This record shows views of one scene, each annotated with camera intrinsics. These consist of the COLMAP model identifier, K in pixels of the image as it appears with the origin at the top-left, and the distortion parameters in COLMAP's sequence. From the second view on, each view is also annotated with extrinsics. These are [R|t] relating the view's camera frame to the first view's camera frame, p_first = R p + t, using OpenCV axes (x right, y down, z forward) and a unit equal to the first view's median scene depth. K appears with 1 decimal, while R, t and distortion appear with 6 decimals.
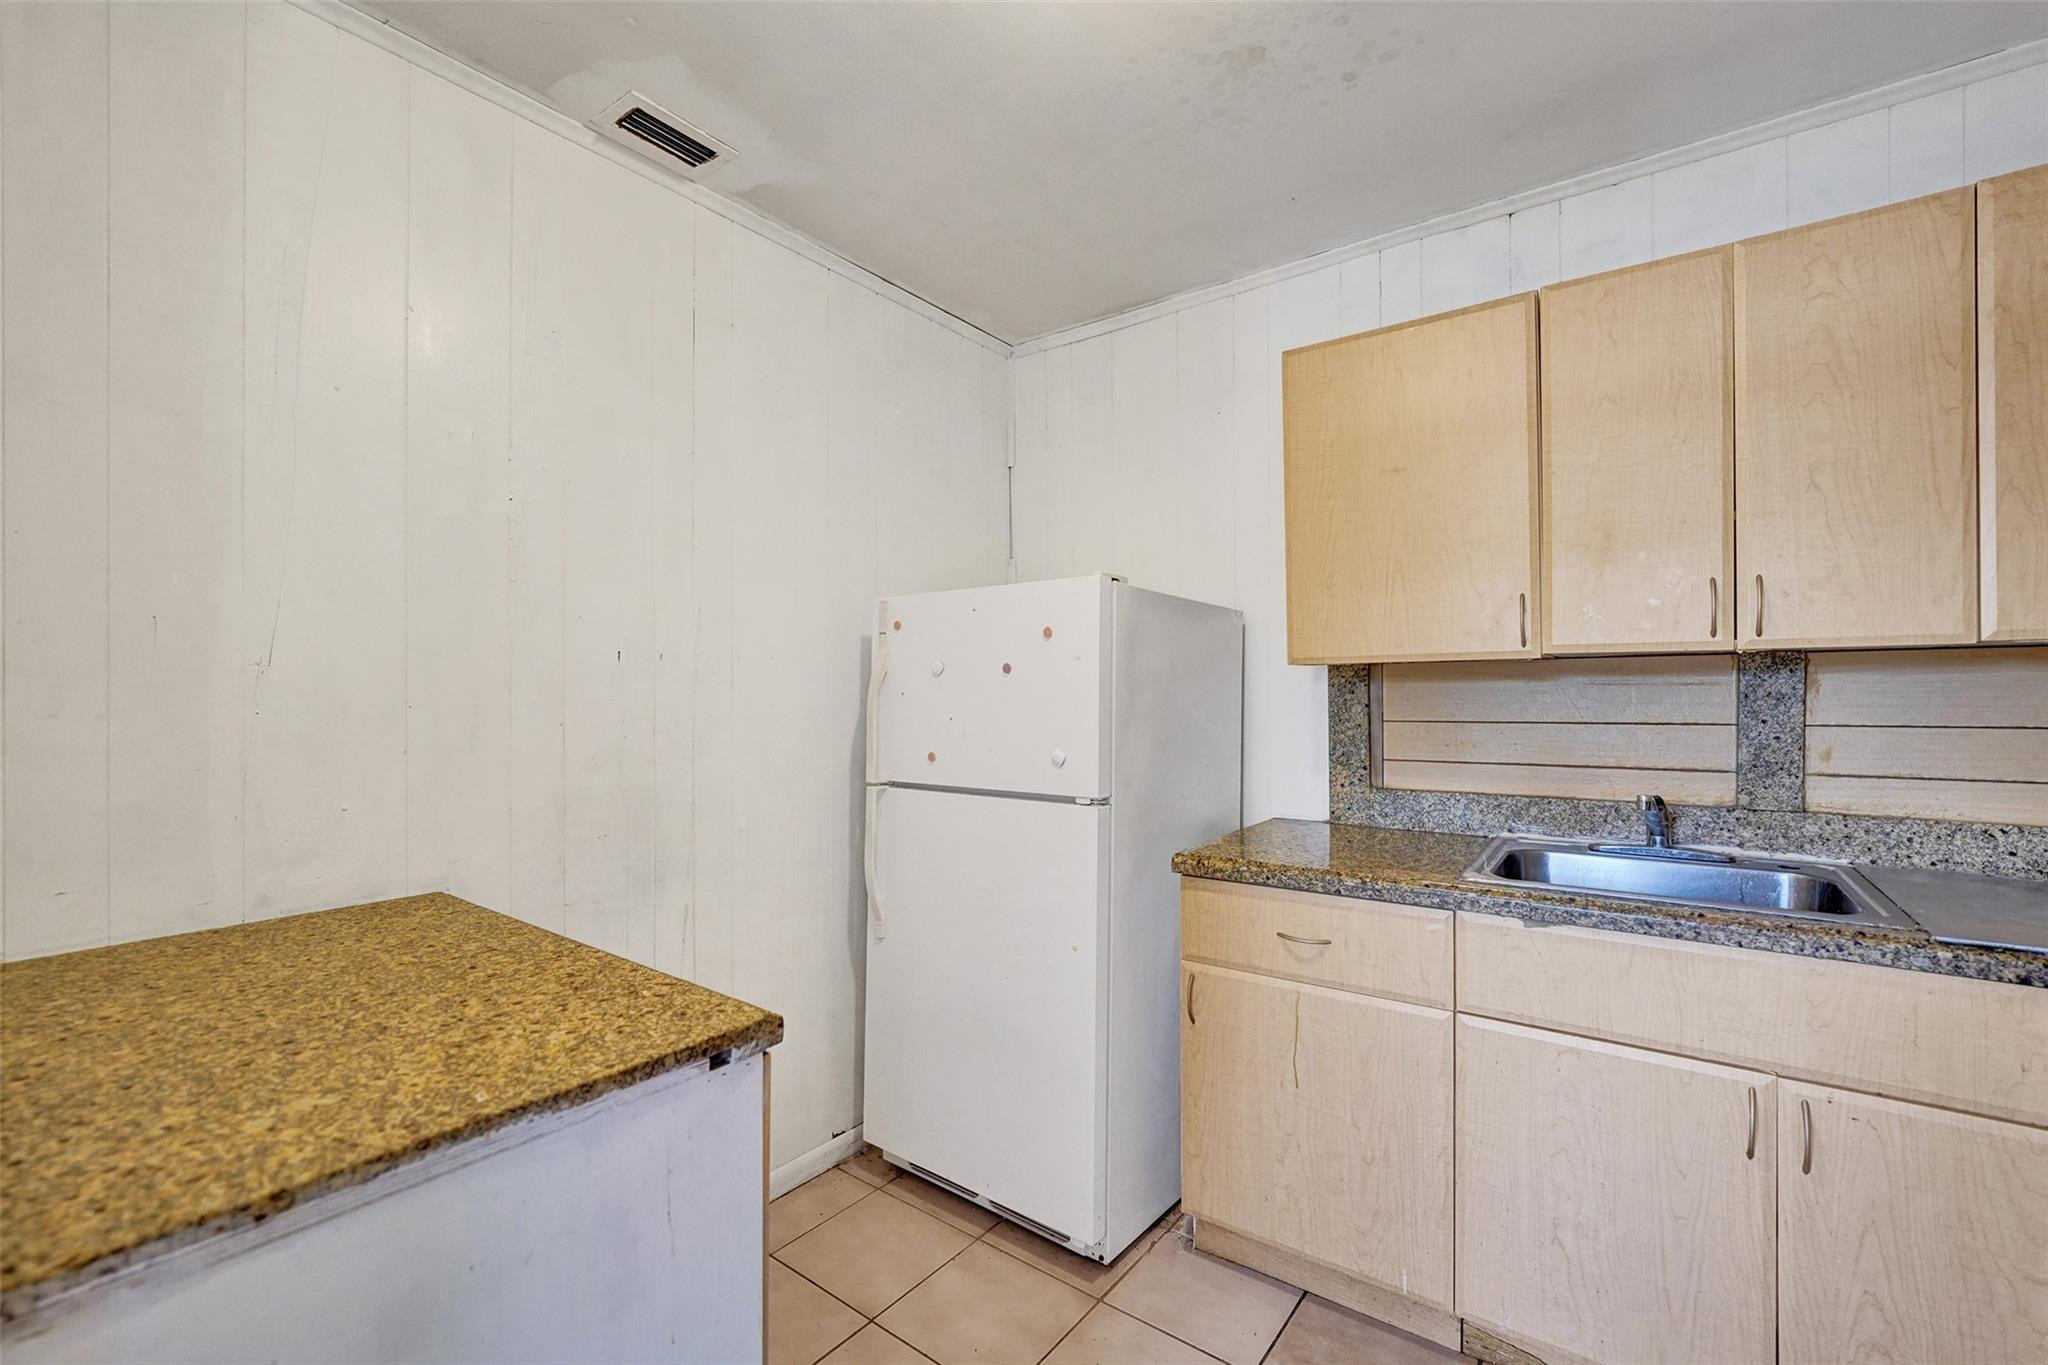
lens RADIAL K [[866.6, 0, 1021.6], [0, 866.6, 685.9], [0, 0, 1]] dist [-0.007428, 0.001223]
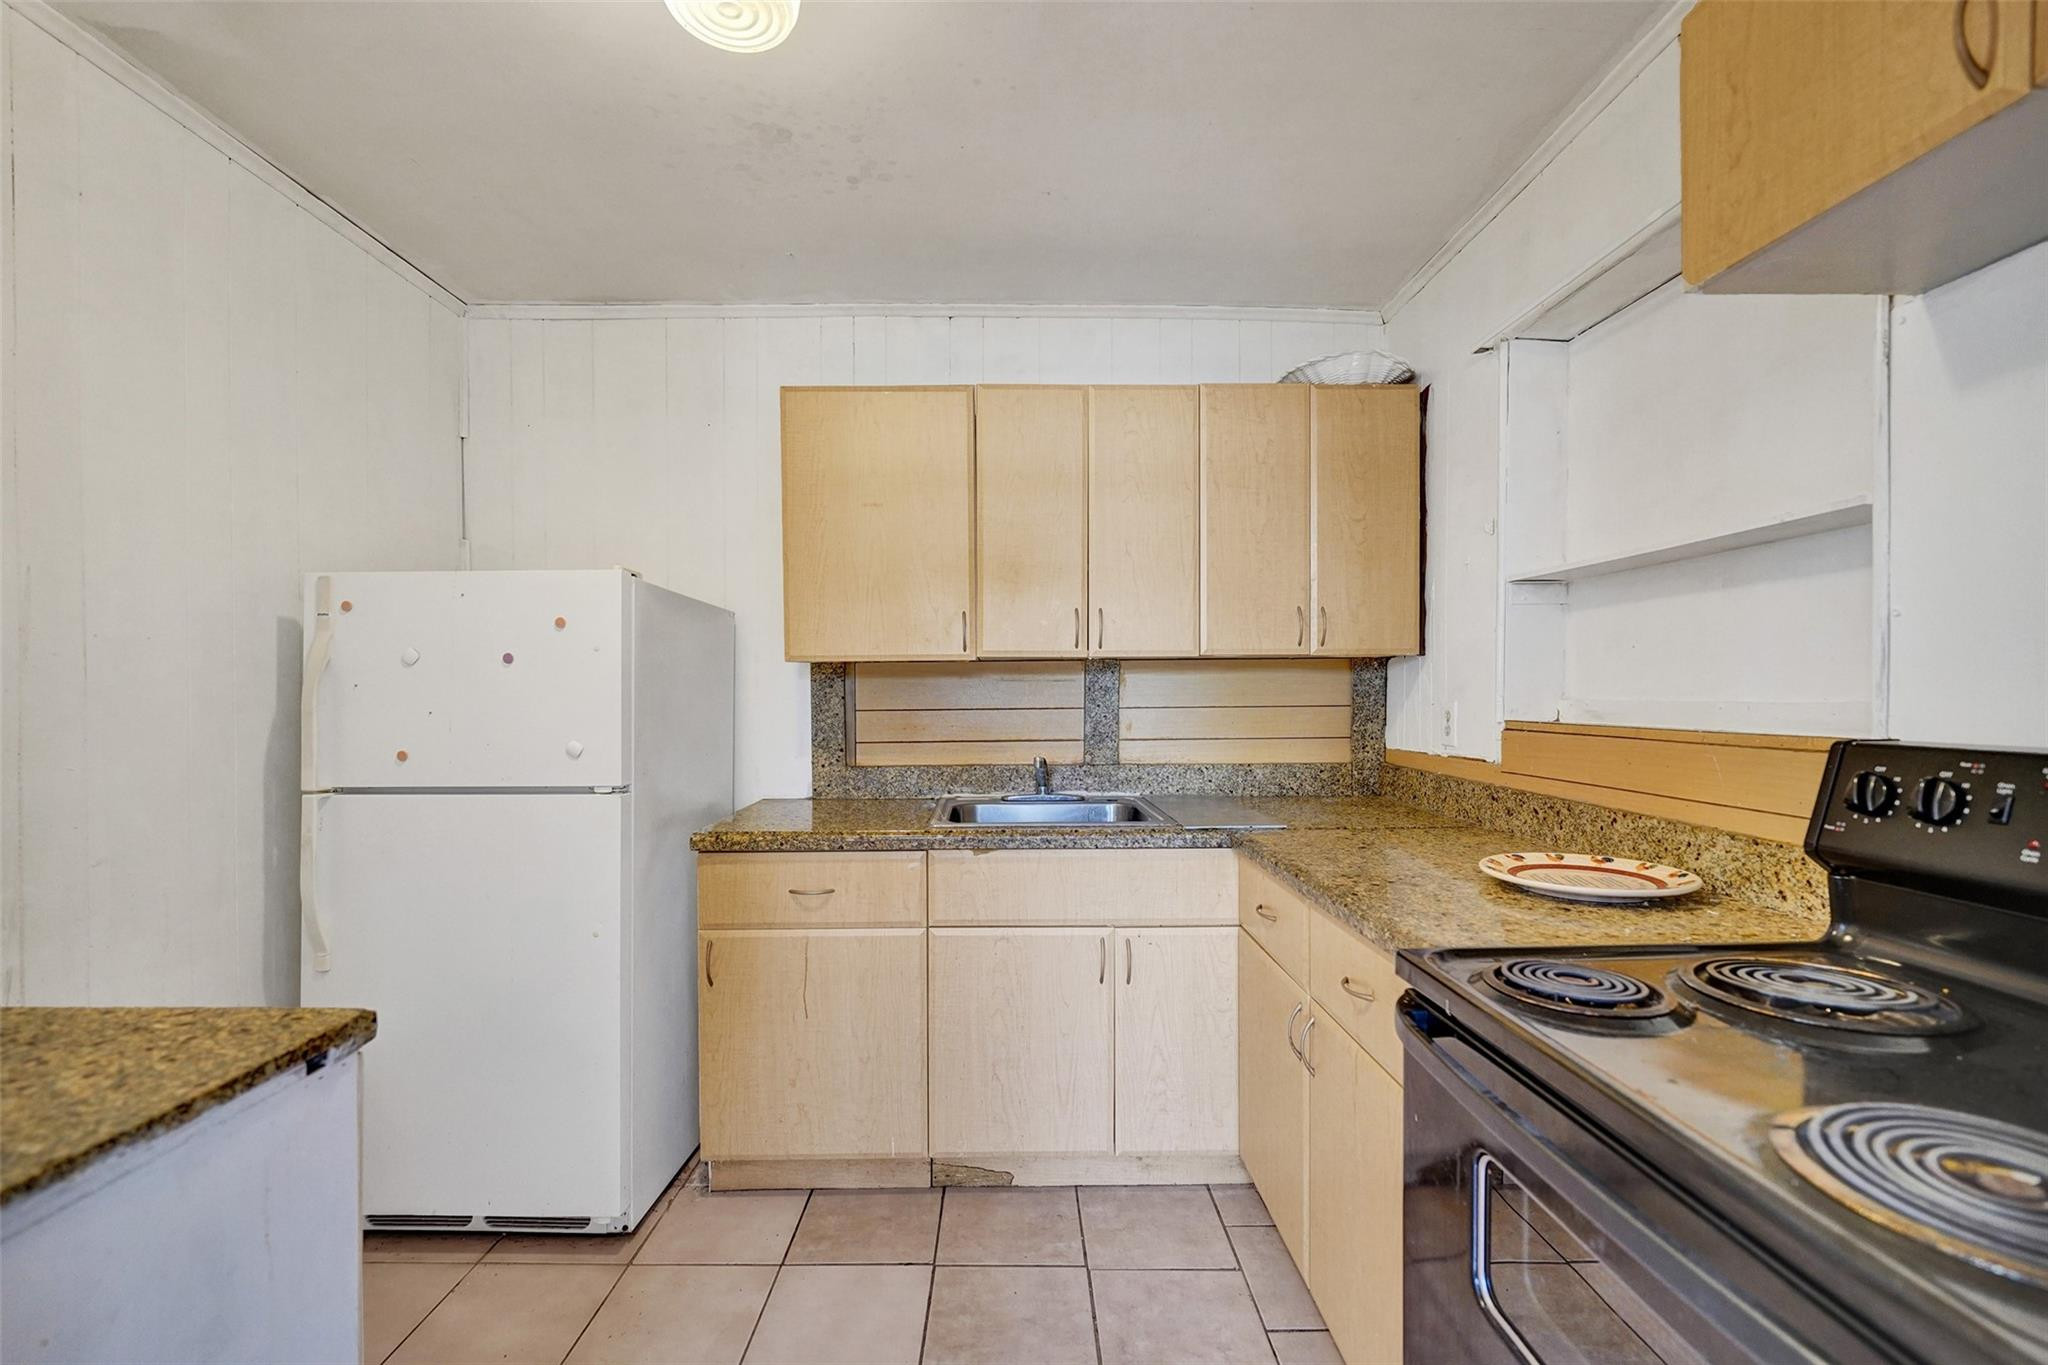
lens RADIAL K [[844.3, 0, 1018.5], [0, 844.3, 691.4], [0, 0, 1]] dist [-0.003427, 0.000171]
pose [[0.796267, 0.000454, 0.604945, -0.148586], [-0.003399, 0.999987, 0.003724, 0.012199], [-0.604936, -0.005022, 0.796258, -0.092137]]
